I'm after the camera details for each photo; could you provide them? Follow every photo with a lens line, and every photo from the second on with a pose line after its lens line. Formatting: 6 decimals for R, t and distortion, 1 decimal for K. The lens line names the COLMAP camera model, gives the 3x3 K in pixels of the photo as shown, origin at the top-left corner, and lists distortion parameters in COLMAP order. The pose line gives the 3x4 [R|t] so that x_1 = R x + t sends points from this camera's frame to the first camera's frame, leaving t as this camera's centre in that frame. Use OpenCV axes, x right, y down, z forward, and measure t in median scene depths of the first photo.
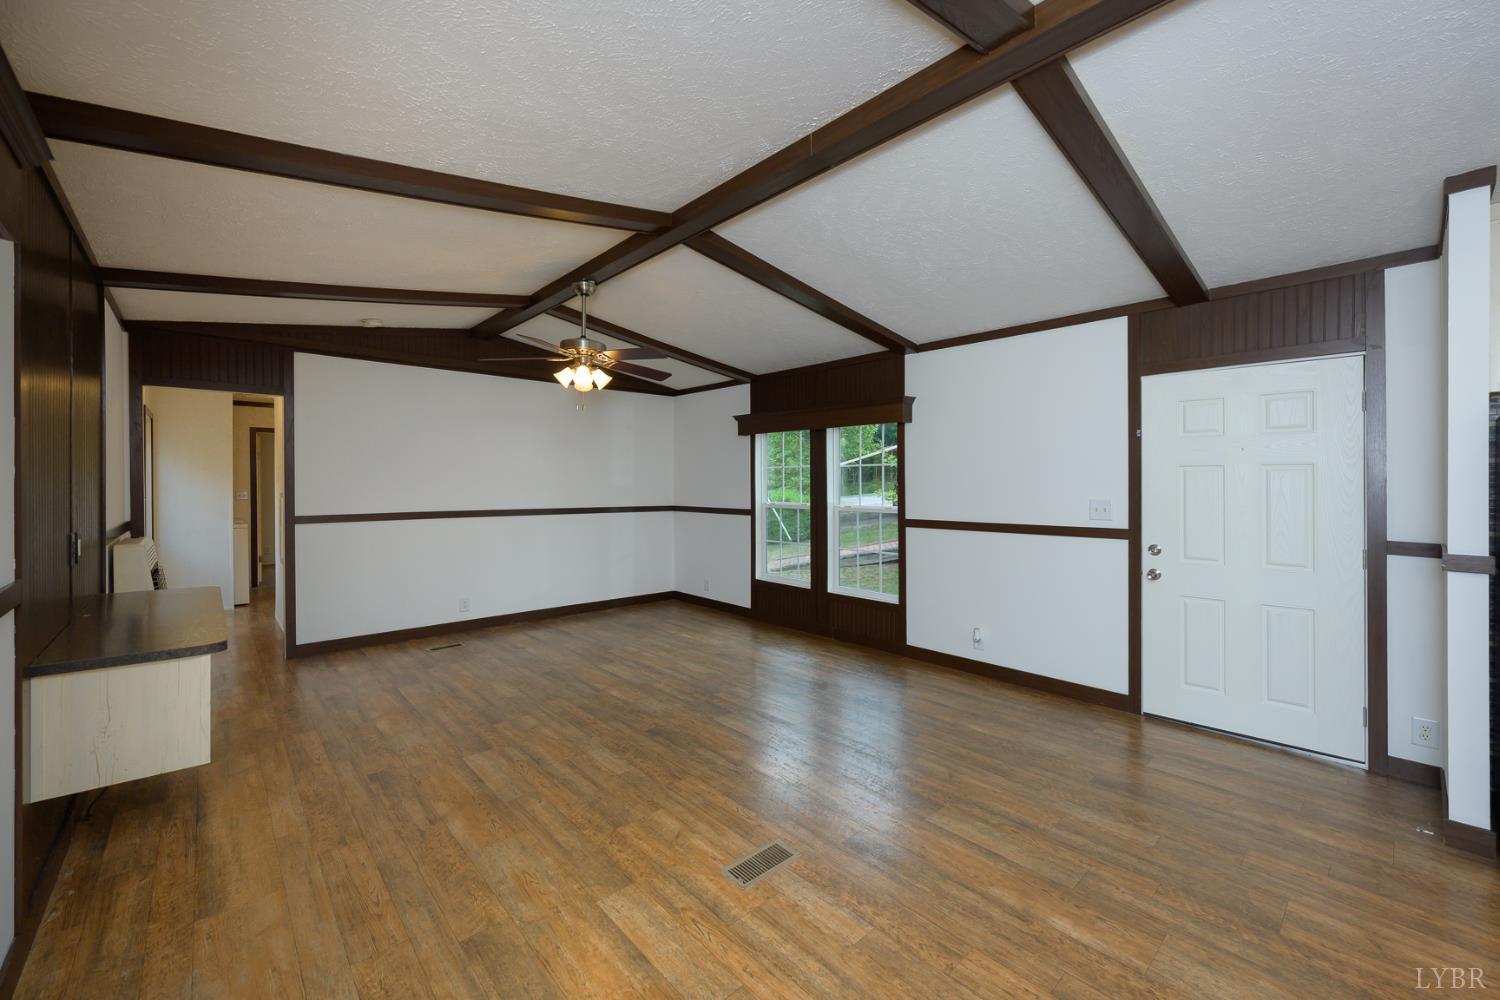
lens RADIAL K [[600.0, 0, 777.1], [0, 600.0, 498.3], [0, 0, 1]] dist [0.000105, -0.000444]
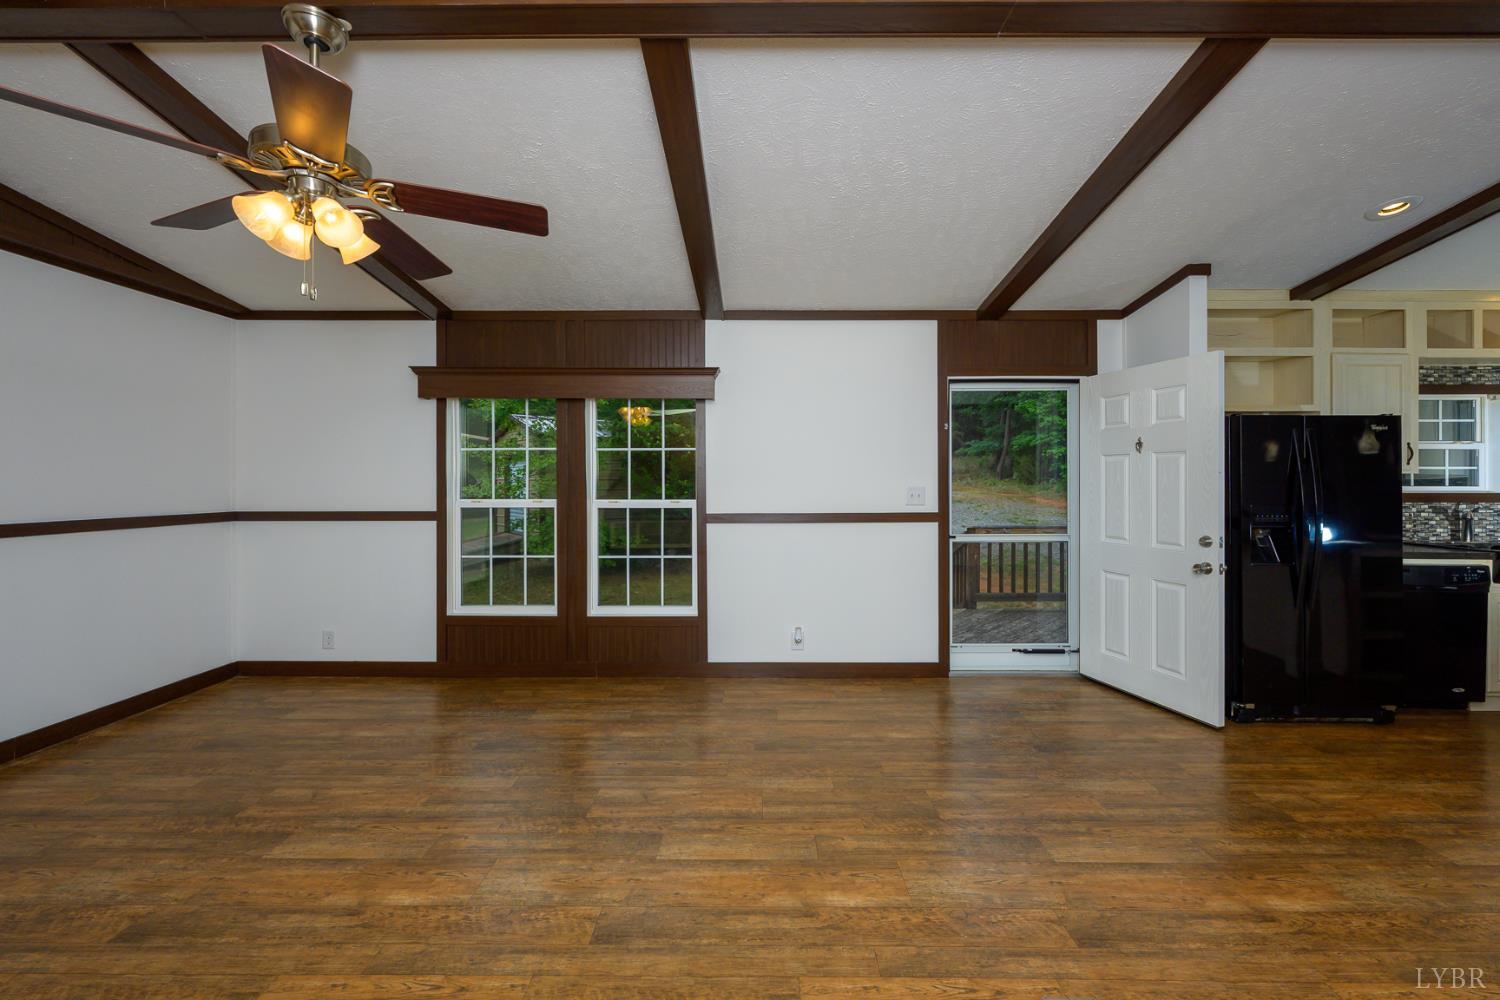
lens RADIAL K [[581.5, 0, 763.6], [0, 581.5, 477.3], [0, 0, 1]] dist [0.000517, -0.000119]
pose [[0.691340, -0.004275, 0.722517, -0.301844], [0.020950, 0.999681, -0.014131, -0.002641], [-0.722226, 0.024906, 0.691209, 0.349637]]
